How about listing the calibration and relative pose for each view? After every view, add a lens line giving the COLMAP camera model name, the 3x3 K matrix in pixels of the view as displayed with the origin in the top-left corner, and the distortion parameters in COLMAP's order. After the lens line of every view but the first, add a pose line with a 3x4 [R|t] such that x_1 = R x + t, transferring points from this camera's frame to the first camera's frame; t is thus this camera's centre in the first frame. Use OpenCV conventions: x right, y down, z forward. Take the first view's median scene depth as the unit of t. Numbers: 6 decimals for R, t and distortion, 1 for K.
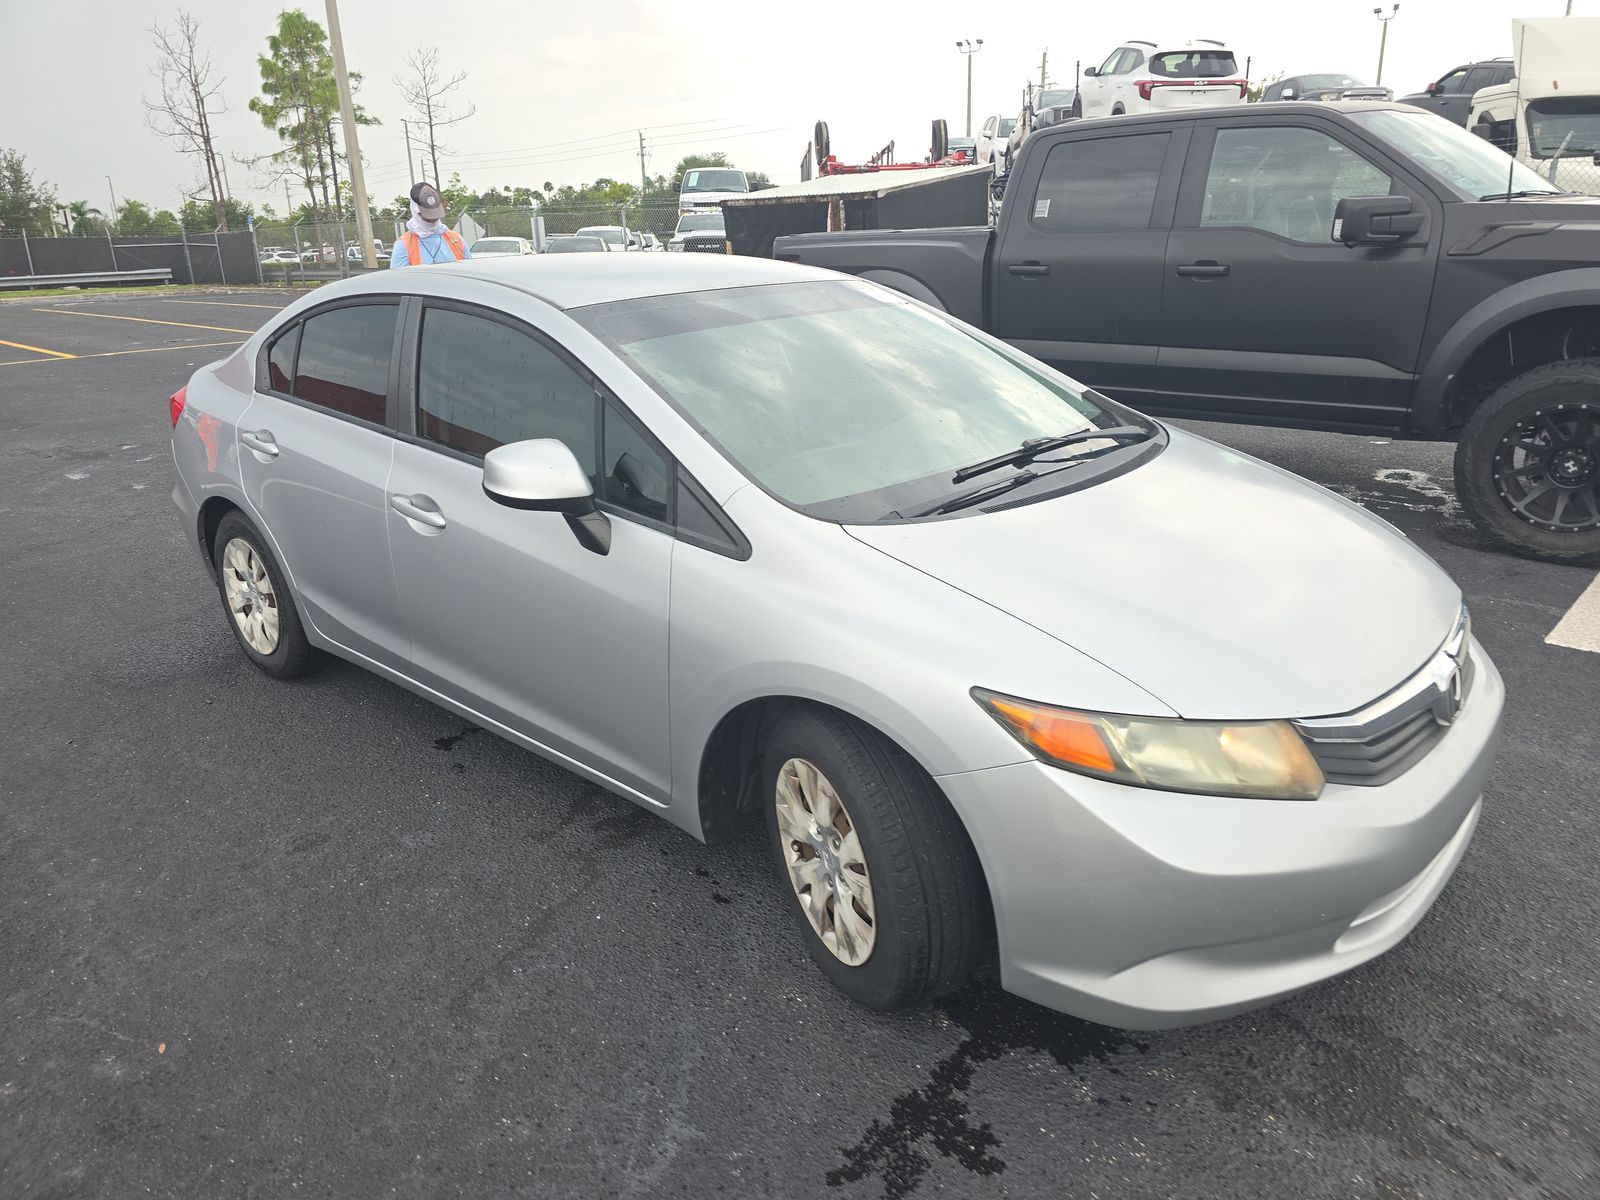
lens RADIAL K [[1083.7, 0, 800.0], [0, 1083.7, 600.0], [0, 0, 1]] dist [0.054387, -0.056704]
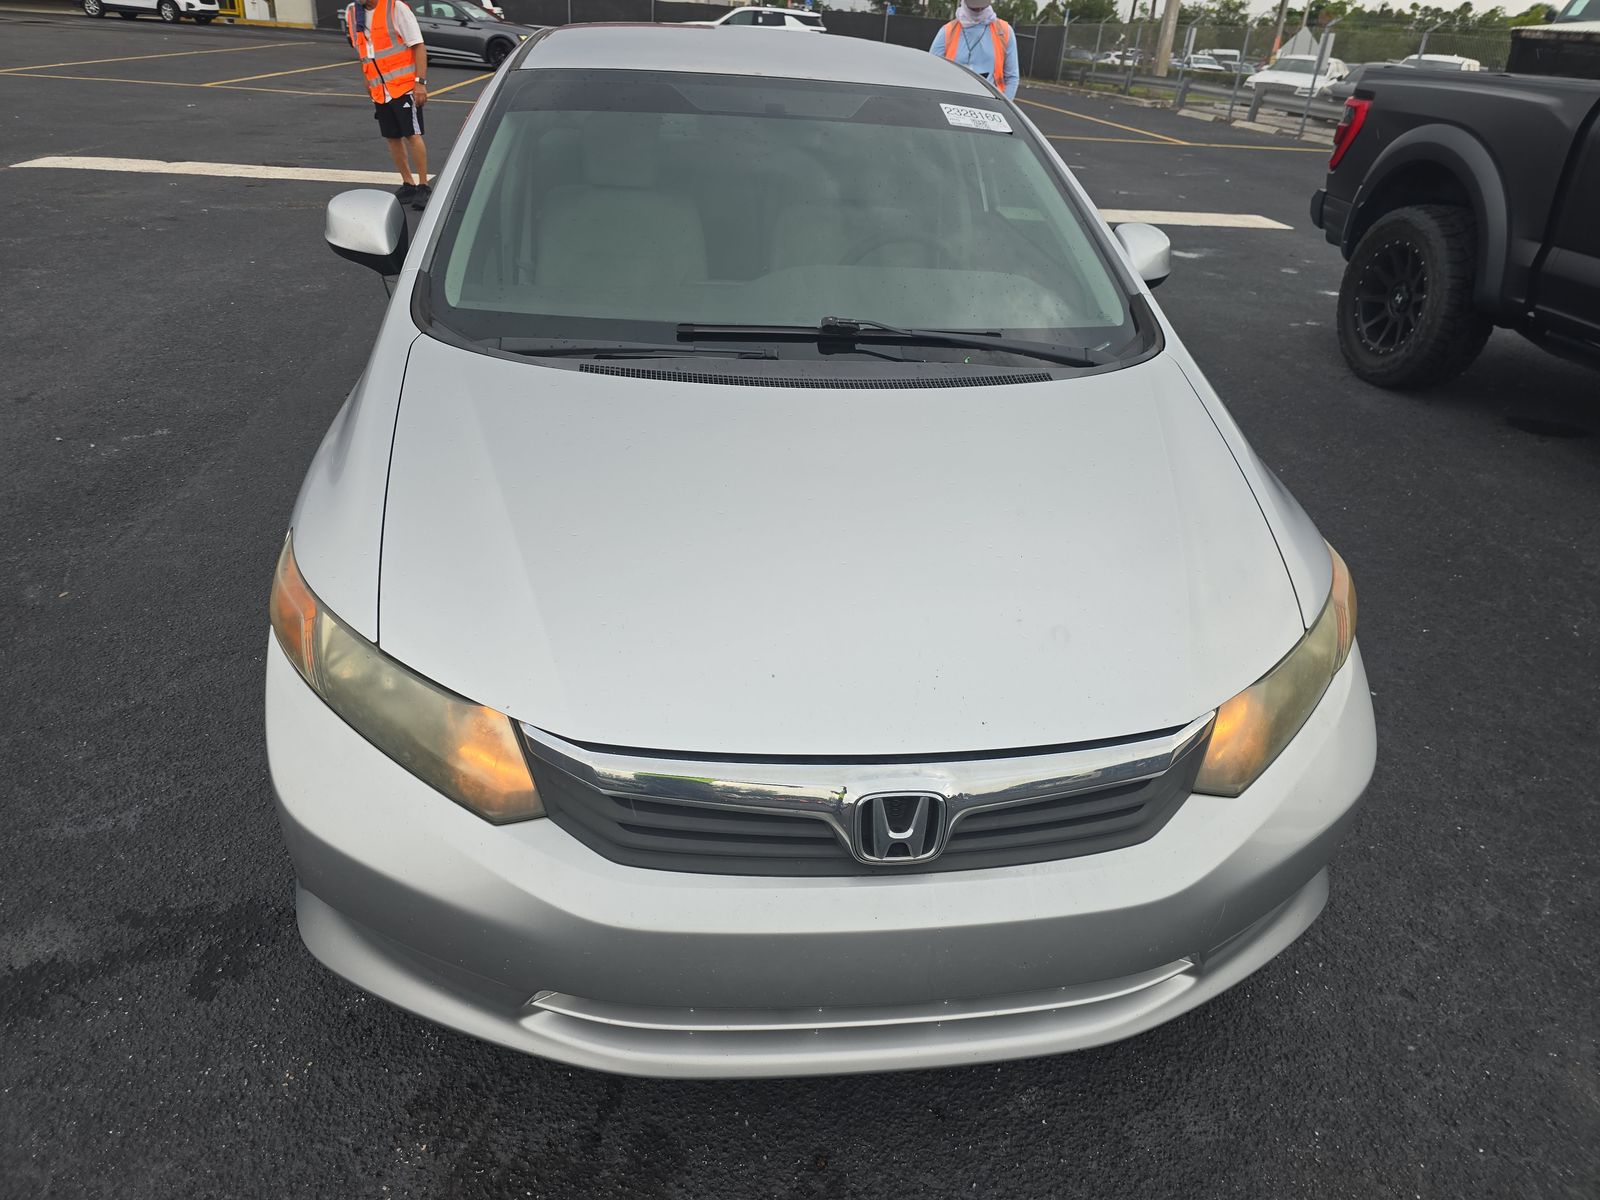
lens RADIAL K [[1083.7, 0, 800.0], [0, 1083.7, 600.0], [0, 0, 1]] dist [0.054387, -0.056704]
pose [[0.752287, 0.376383, -0.540740, 0.863479], [-0.294454, 0.926296, 0.235100, -0.173683], [0.589373, -0.017639, 0.807668, 0.467469]]
